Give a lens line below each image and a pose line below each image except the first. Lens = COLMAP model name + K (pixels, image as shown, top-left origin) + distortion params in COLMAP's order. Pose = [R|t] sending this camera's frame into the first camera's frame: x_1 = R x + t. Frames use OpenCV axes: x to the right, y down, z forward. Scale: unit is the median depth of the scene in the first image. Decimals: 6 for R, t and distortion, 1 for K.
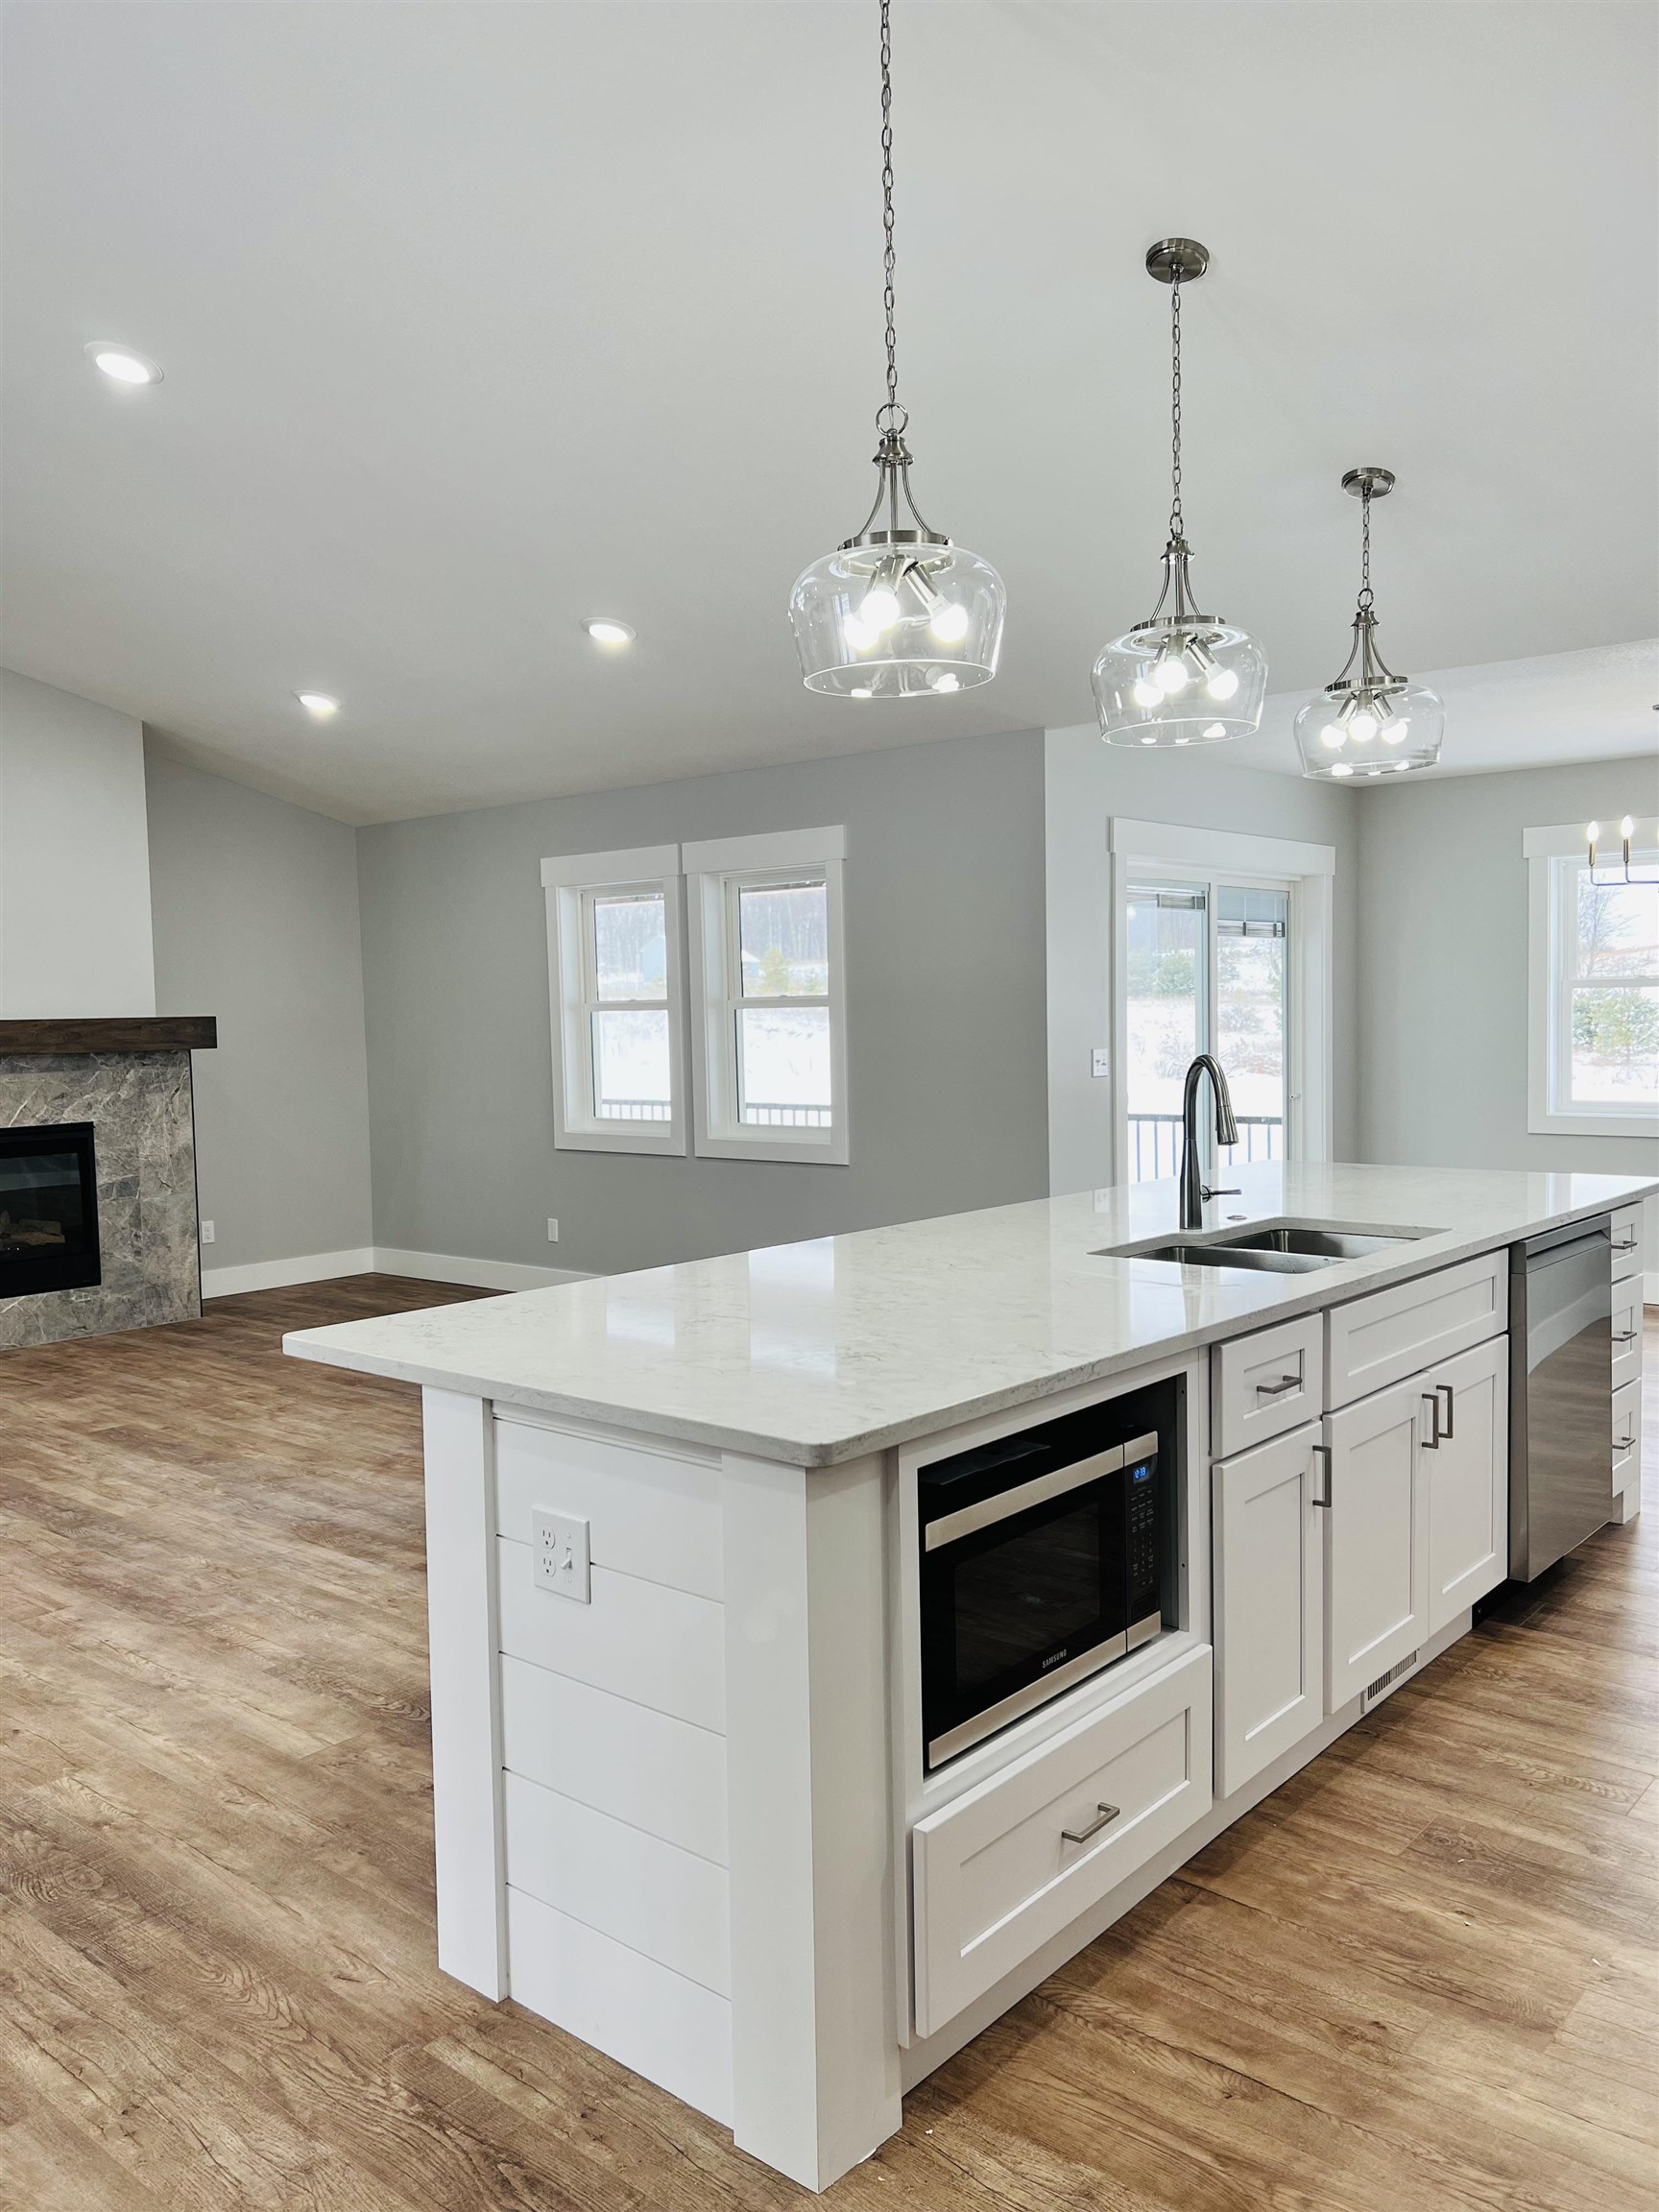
lens RADIAL K [[1659.4, 0, 837.8], [0, 1659.4, 1107.7], [0, 0, 1]] dist [0.052620, -0.063013]
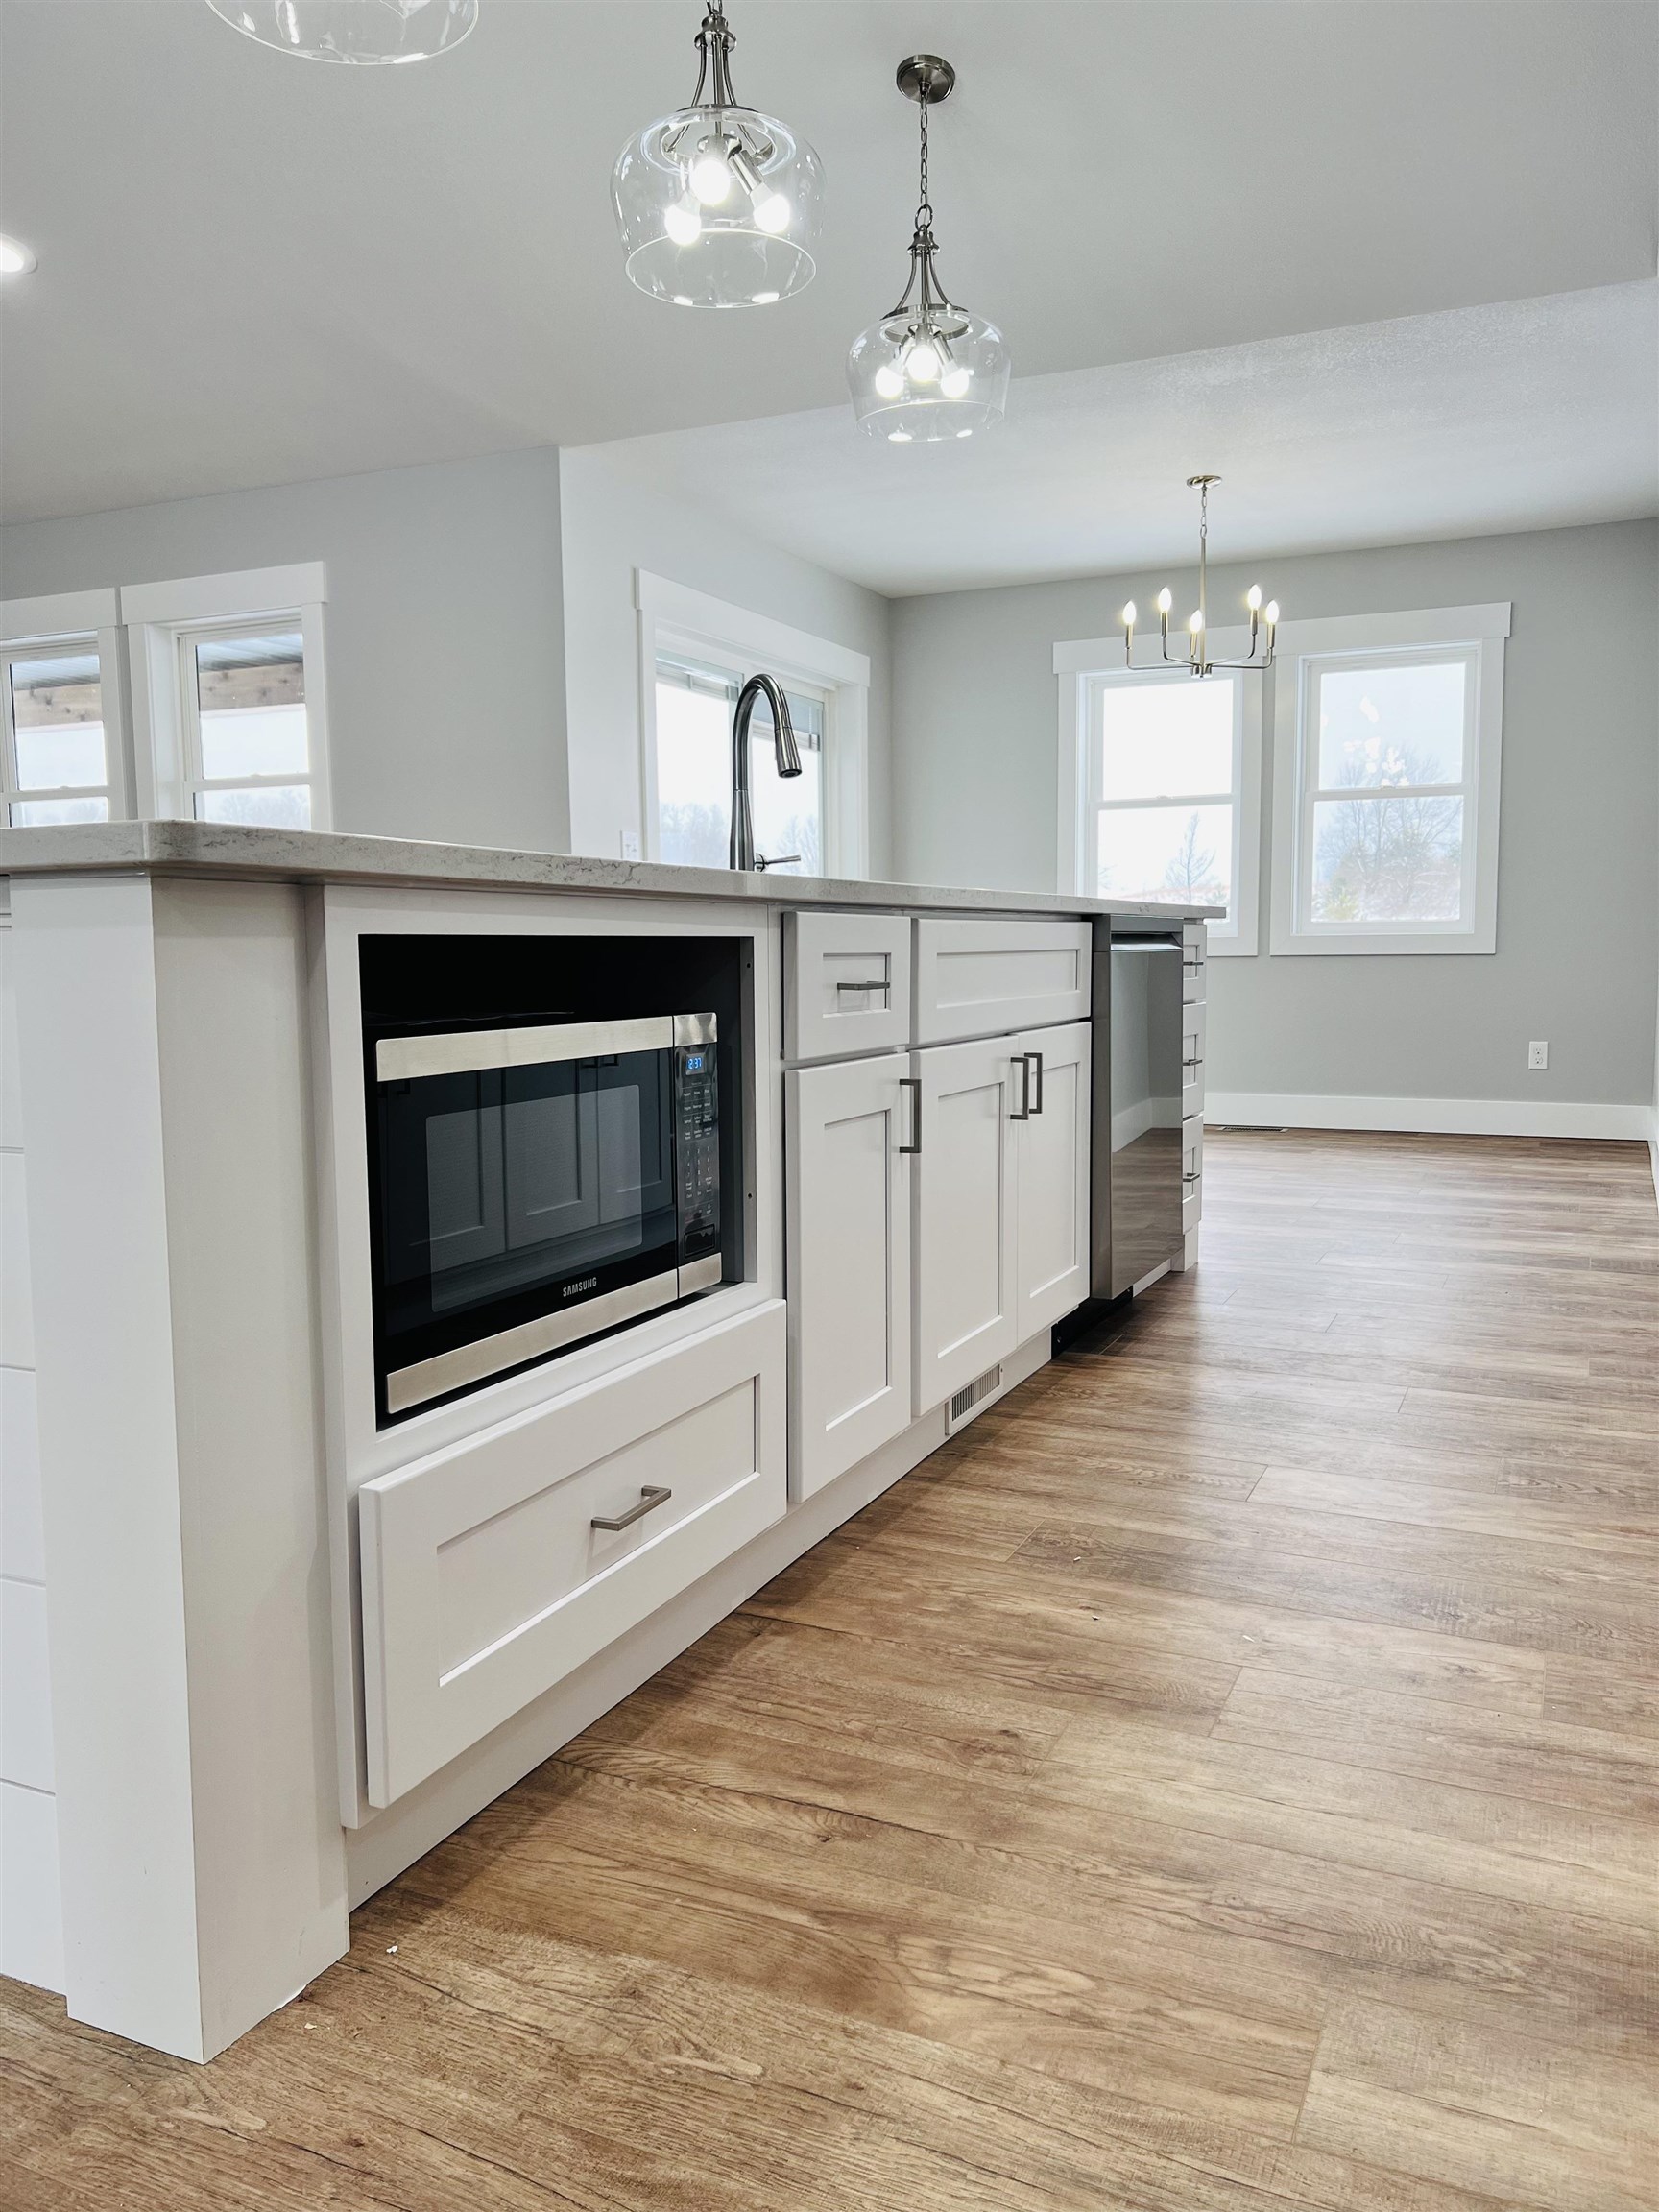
lens RADIAL K [[1659.4, 0, 832.6], [0, 1659.4, 1099.5], [0, 0, 1]] dist [0.052620, -0.063013]
pose [[0.961216, -0.016502, 0.275303, 0.037118], [0.009132, 0.999565, 0.028030, 0.214239], [-0.275646, -0.024429, 0.960949, 0.270428]]
